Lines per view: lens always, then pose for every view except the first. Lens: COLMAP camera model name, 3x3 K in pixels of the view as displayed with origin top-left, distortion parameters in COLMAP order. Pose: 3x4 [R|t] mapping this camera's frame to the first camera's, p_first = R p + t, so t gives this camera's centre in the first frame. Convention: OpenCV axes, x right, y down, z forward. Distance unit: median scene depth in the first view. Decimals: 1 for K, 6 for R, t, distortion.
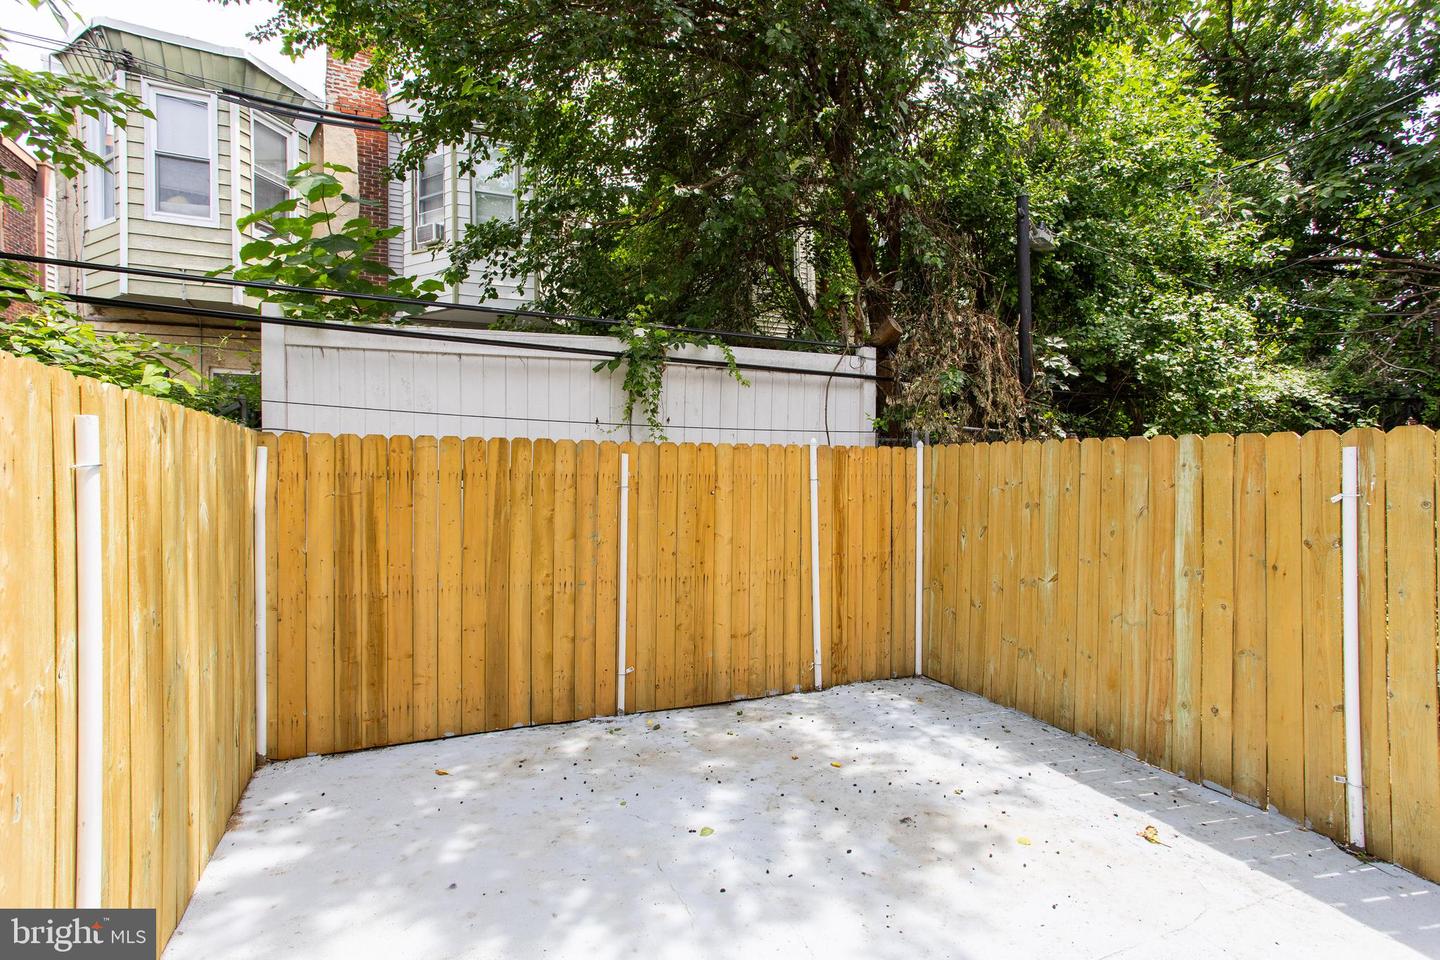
lens RADIAL K [[668.0, 0, 733.4], [0, 668.0, 480.2], [0, 0, 1]] dist [0.003190, 0.002661]
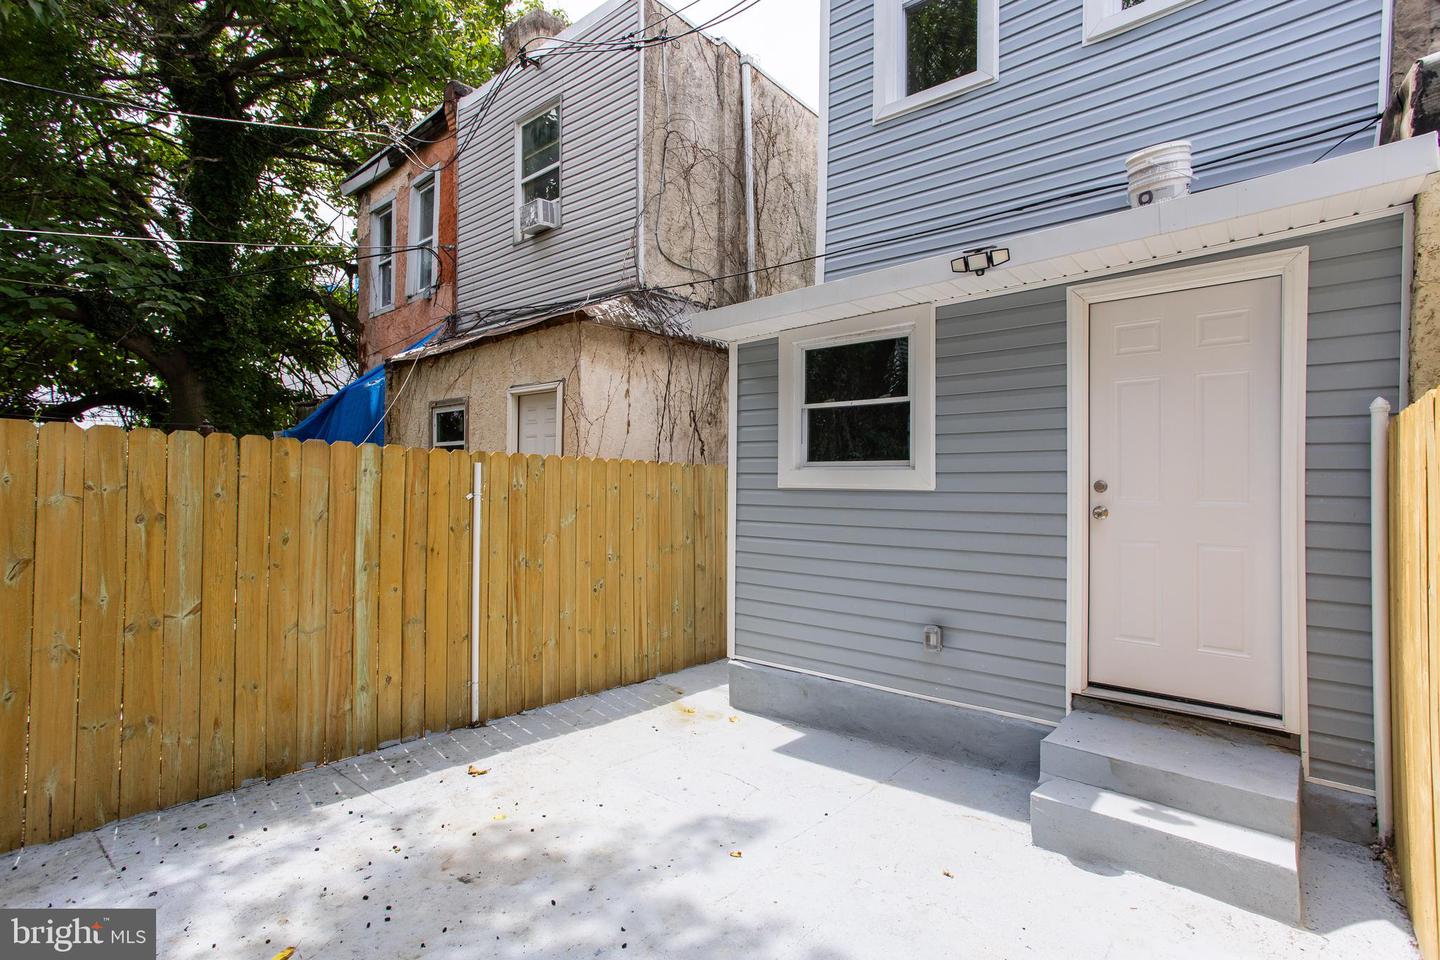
lens RADIAL K [[668.0, 0, 726.5], [0, 668.0, 477.0], [0, 0, 1]] dist [0.003190, 0.002661]
pose [[-0.413633, 0.014686, 0.910325, -0.586325], [0.000439, 0.999873, -0.015931, 0.006253], [-0.910443, -0.006191, -0.413587, 0.916562]]
